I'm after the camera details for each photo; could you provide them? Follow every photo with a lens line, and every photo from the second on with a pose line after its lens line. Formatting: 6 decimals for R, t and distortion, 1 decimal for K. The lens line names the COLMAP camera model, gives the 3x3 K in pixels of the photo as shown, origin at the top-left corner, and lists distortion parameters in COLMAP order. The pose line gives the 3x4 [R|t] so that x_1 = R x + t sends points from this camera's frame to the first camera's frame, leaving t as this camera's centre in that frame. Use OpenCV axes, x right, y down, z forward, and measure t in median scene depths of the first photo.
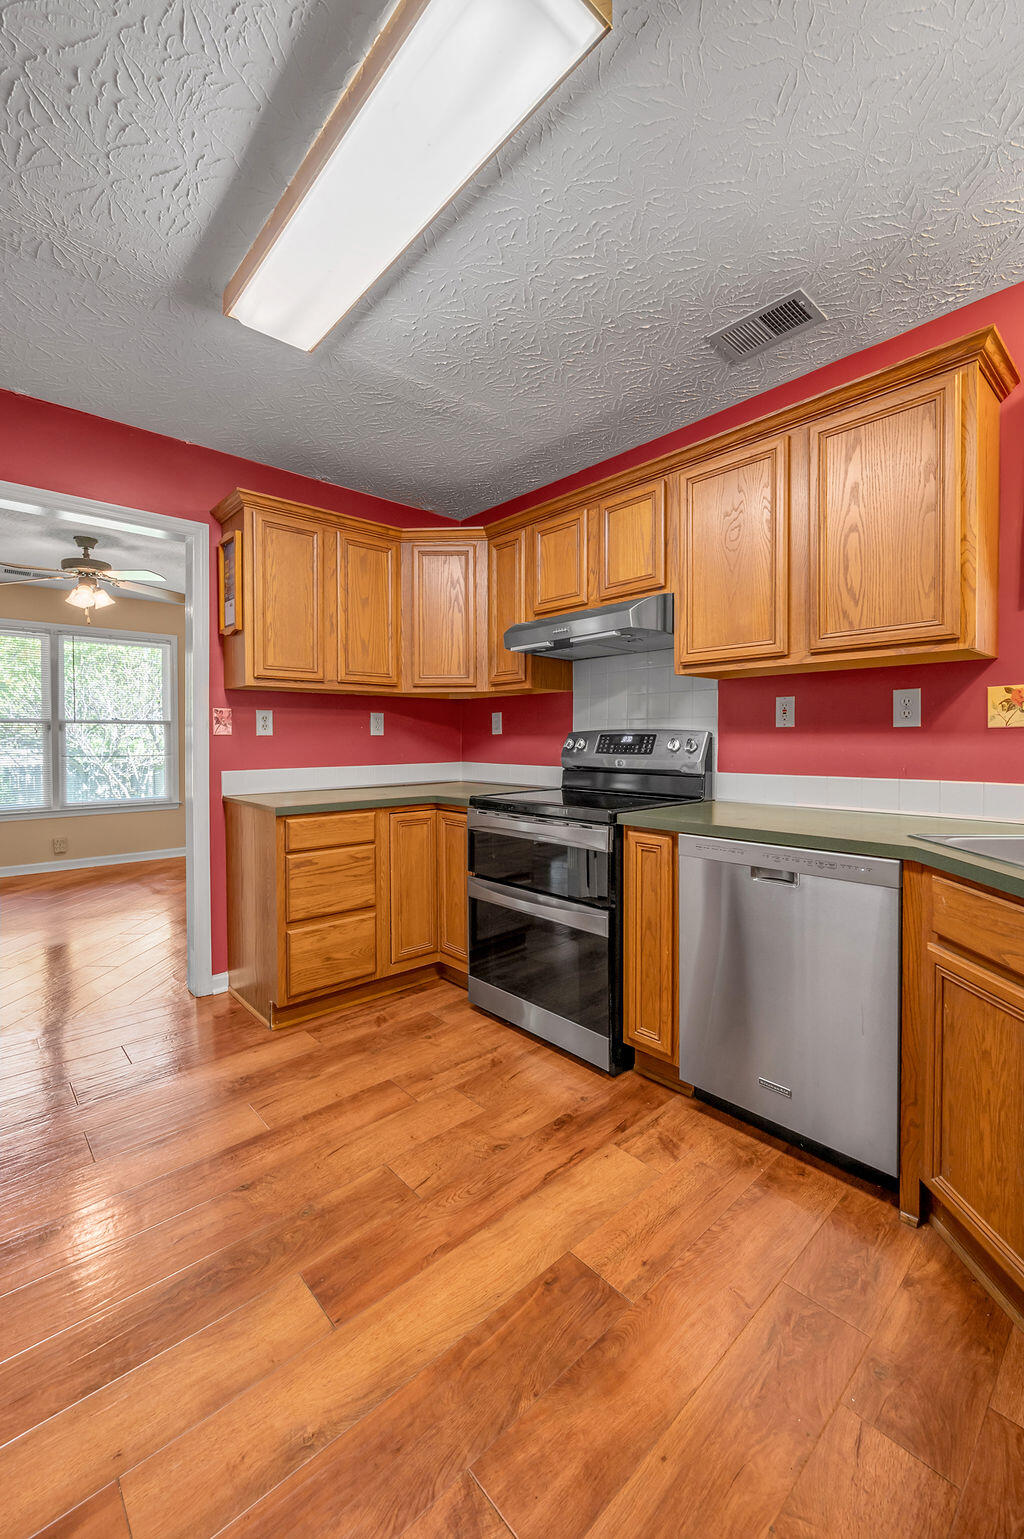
lens RADIAL K [[622.2, 0, 505.7], [0, 622.2, 762.5], [0, 0, 1]] dist [0.018451, -0.000123]
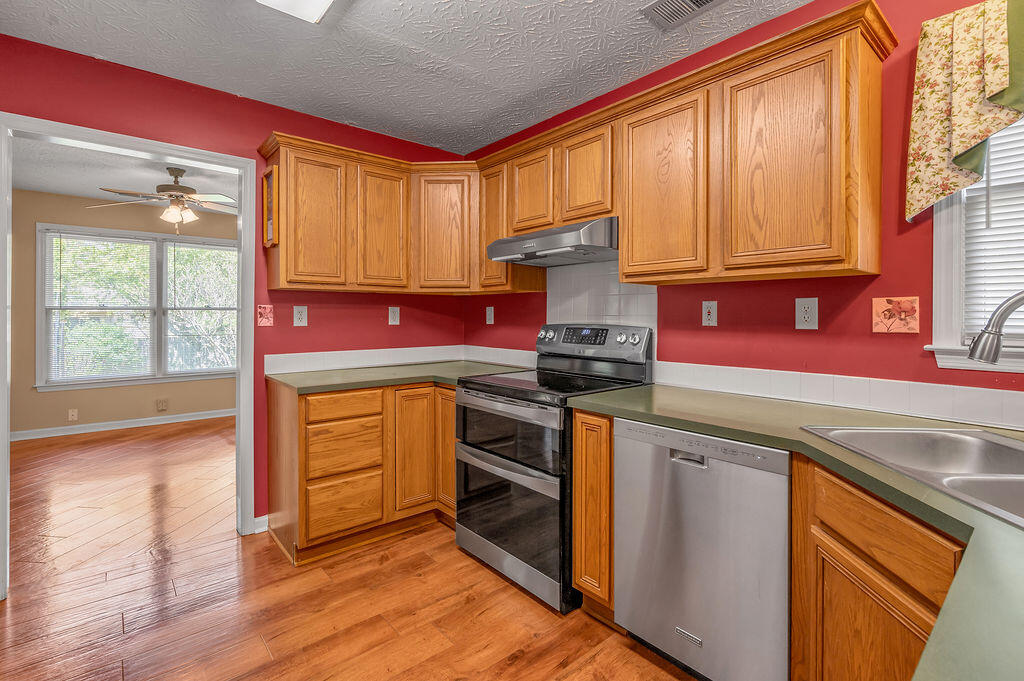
lens RADIAL K [[474.8, 0, 513.9], [0, 474.8, 329.4], [0, 0, 1]] dist [0.016165, 0.000352]
pose [[0.999743, 0.006035, -0.021863, 0.080900], [-0.006273, 0.999922, -0.010812, -0.035574], [0.021796, 0.010947, 0.999703, 0.058184]]
